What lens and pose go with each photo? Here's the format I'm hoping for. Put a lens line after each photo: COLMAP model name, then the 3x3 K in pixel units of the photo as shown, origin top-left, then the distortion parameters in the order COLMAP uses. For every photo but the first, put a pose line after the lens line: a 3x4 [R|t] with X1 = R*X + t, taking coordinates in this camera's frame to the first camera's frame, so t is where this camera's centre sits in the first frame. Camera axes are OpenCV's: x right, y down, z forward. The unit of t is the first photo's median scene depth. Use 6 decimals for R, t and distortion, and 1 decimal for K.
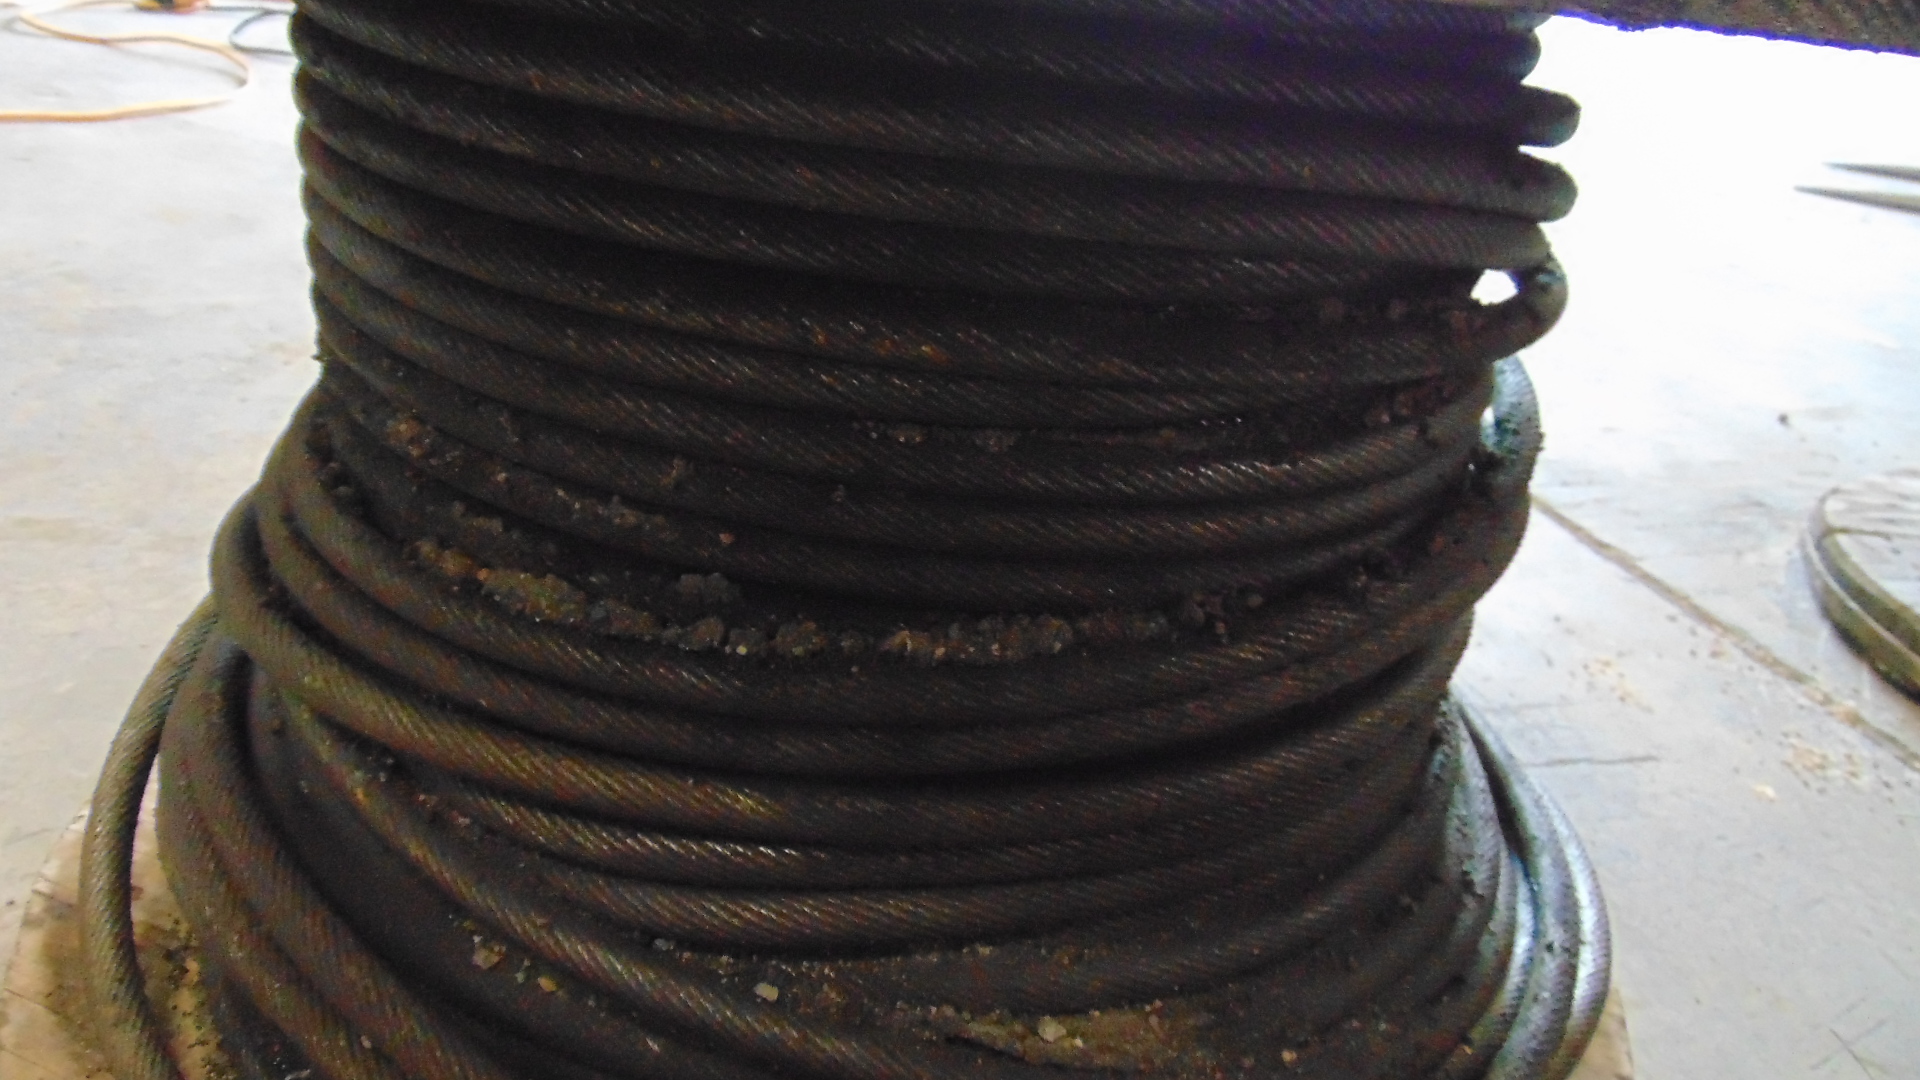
lens RADIAL K [[1440.4, 0, 951.0], [0, 1440.4, 542.9], [0, 0, 1]] dist [-0.039453, 0.075255]
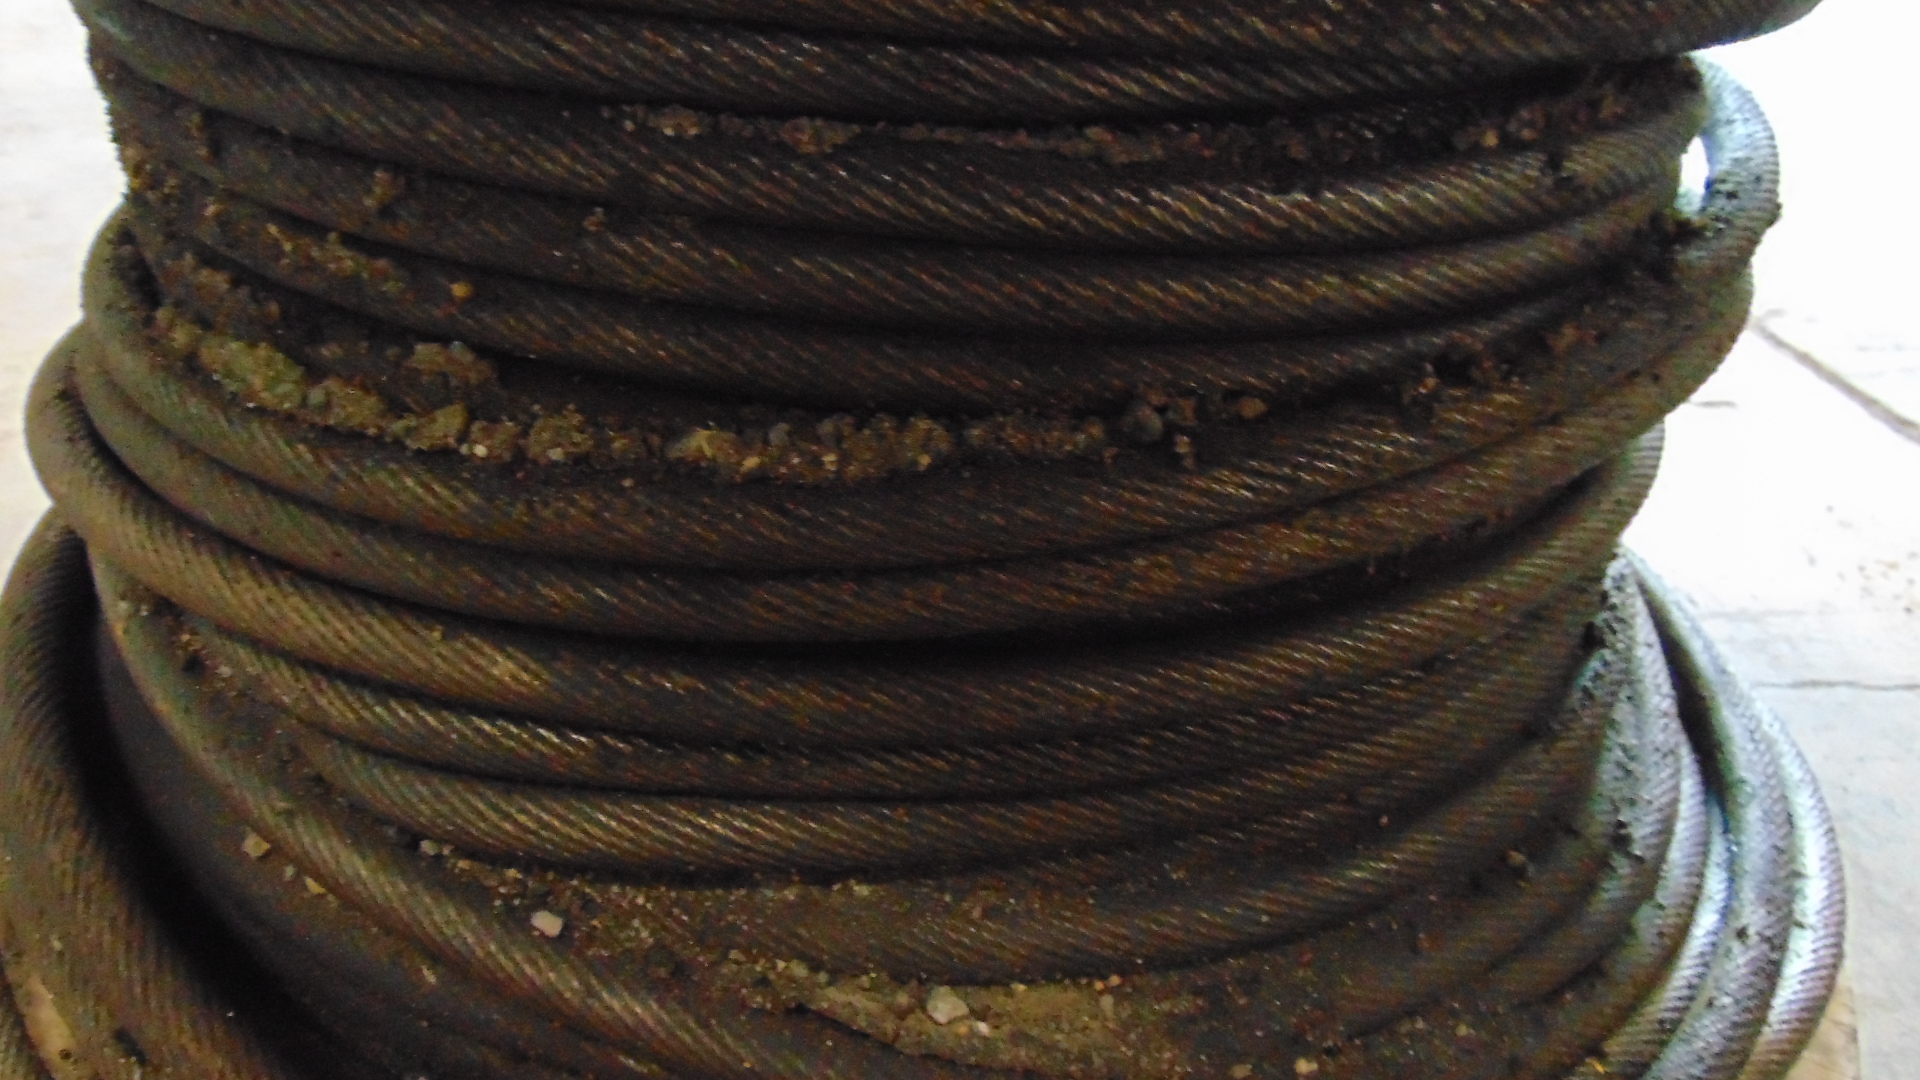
lens RADIAL K [[1440.4, 0, 951.0], [0, 1440.4, 542.9], [0, 0, 1]] dist [-0.039453, 0.075255]
pose [[0.985144, 0.044107, -0.165969, 0.187371], [-0.030296, 0.995934, 0.084843, 0.049612], [0.169036, -0.078554, 0.982474, 0.325056]]
